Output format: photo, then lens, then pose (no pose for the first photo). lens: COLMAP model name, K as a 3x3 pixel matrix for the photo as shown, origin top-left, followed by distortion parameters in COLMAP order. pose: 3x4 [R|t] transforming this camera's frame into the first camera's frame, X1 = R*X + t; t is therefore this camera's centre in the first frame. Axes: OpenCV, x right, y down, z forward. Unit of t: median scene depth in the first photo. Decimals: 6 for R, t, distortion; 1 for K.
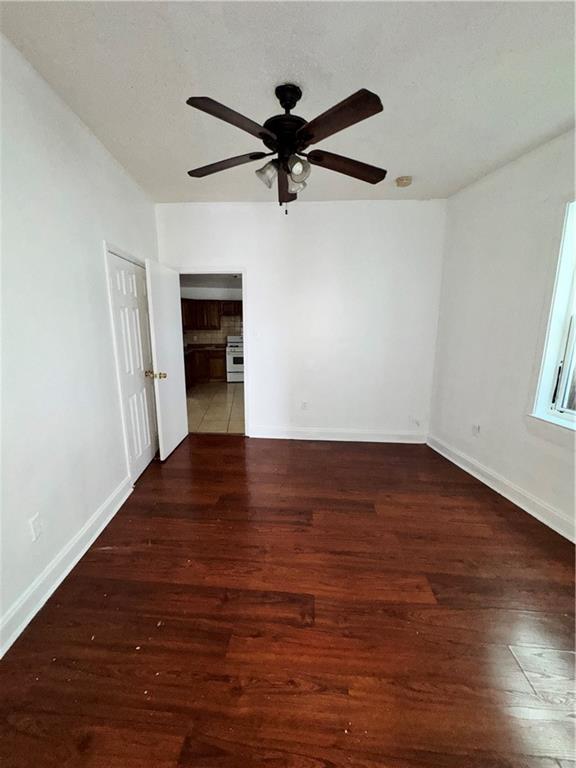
lens RADIAL K [[307.1, 0, 288.0], [0, 307.1, 384.0], [0, 0, 1]] dist [-0.001802, 0.000335]
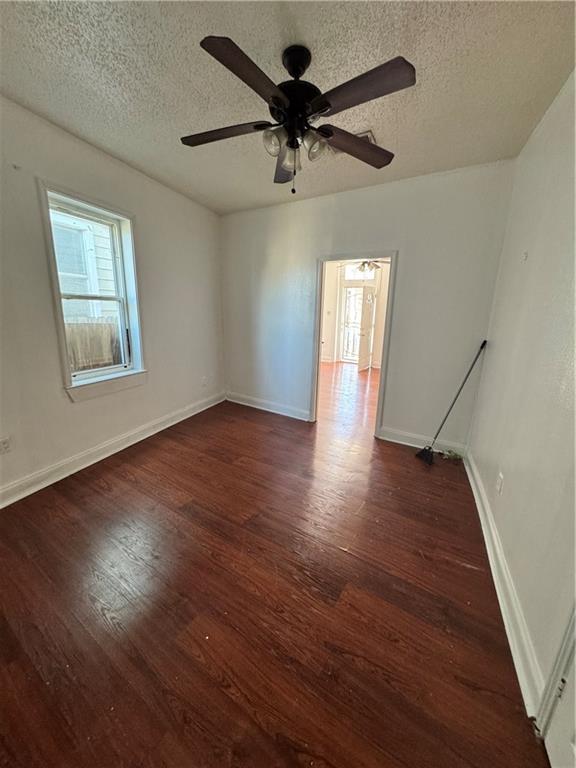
lens RADIAL K [[307.1, 0, 288.0], [0, 307.1, 384.0], [0, 0, 1]] dist [-0.001802, 0.000335]
pose [[-0.865927, -0.151217, 0.476764, -0.428735], [0.074623, 0.903476, 0.422094, -0.337951], [-0.494573, 0.401080, -0.771060, 1.567615]]
